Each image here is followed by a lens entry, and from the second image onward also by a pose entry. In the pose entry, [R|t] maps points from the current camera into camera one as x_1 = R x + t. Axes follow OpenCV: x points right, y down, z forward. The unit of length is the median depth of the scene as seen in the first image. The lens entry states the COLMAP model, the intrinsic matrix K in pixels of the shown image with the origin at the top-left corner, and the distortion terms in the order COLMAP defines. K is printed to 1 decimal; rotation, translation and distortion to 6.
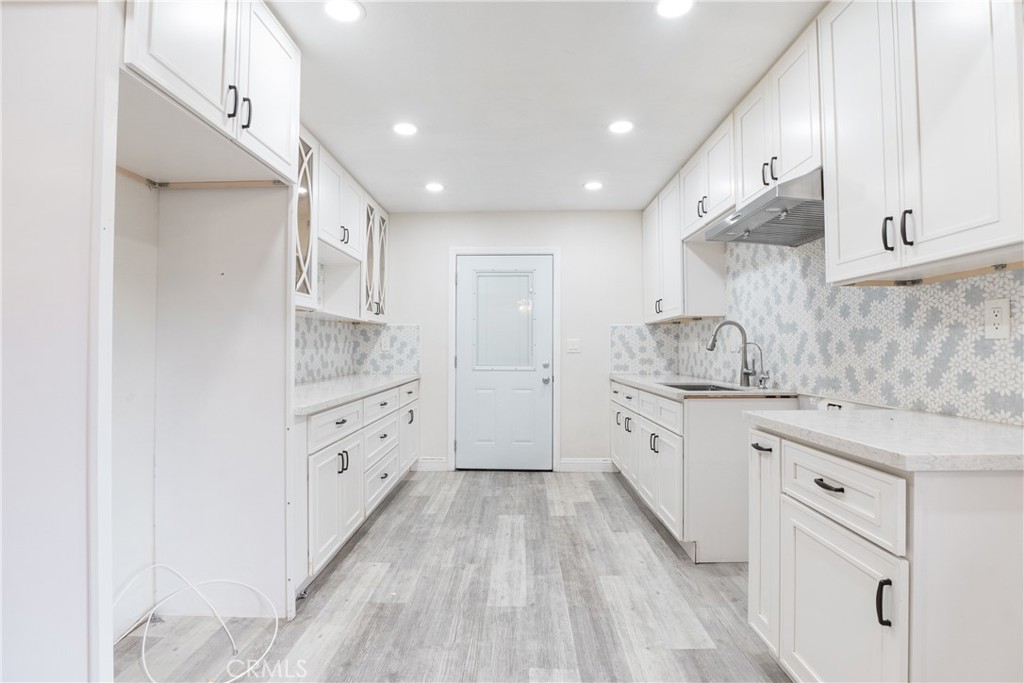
lens RADIAL K [[492.7, 0, 509.3], [0, 492.7, 341.0], [0, 0, 1]] dist [-0.037584, 0.001416]
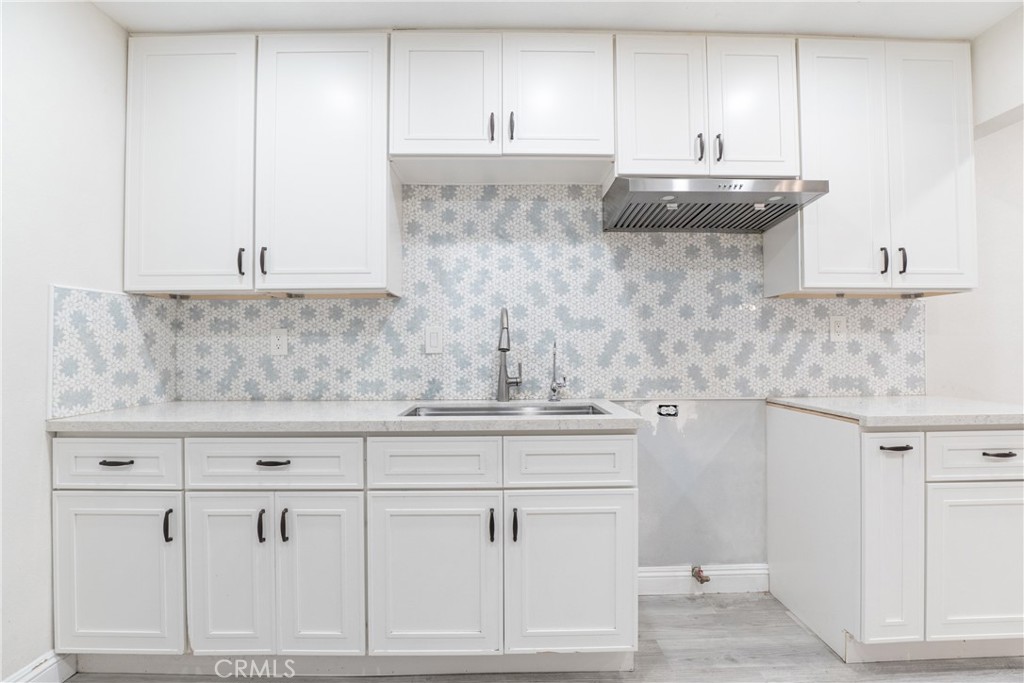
lens RADIAL K [[492.7, 0, 512.1], [0, 492.7, 343.2], [0, 0, 1]] dist [-0.037584, 0.001416]
pose [[-0.038436, 0.013672, 0.999168, -0.326007], [-0.013709, 0.999805, -0.014208, 0.024263], [-0.999167, -0.014244, -0.038241, 1.391436]]
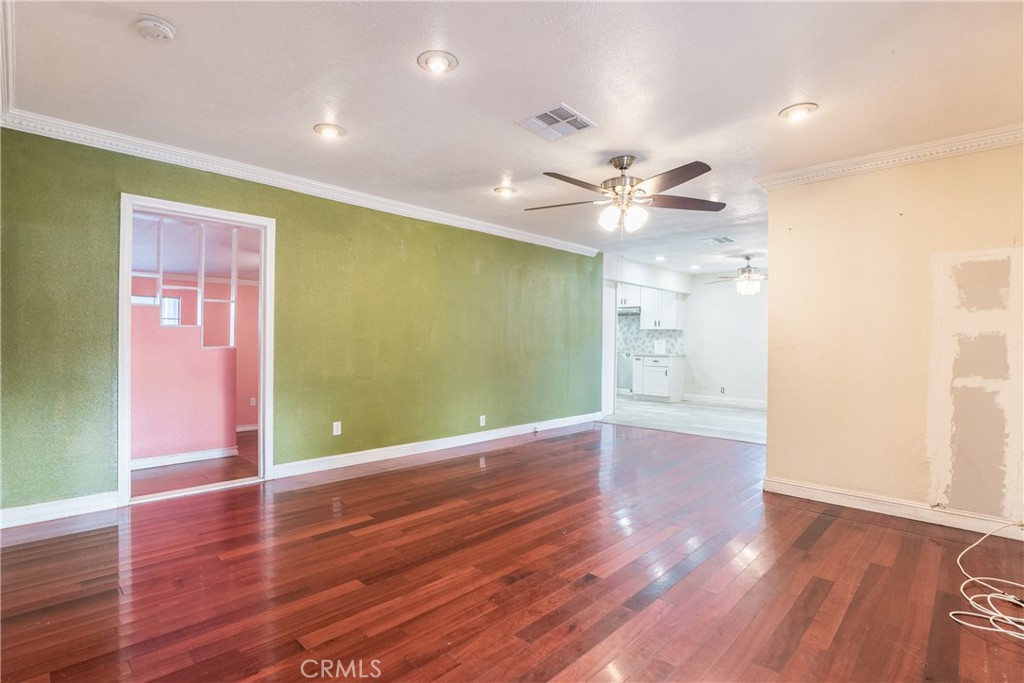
lens RADIAL K [[492.7, 0, 510.1], [0, 492.7, 340.5], [0, 0, 1]] dist [-0.037584, 0.001416]
pose [[0.670440, 0.011315, 0.741878, -3.560526], [-0.028043, 0.999556, 0.010097, -0.006965], [-0.741434, -0.027574, 0.670459, -1.289734]]
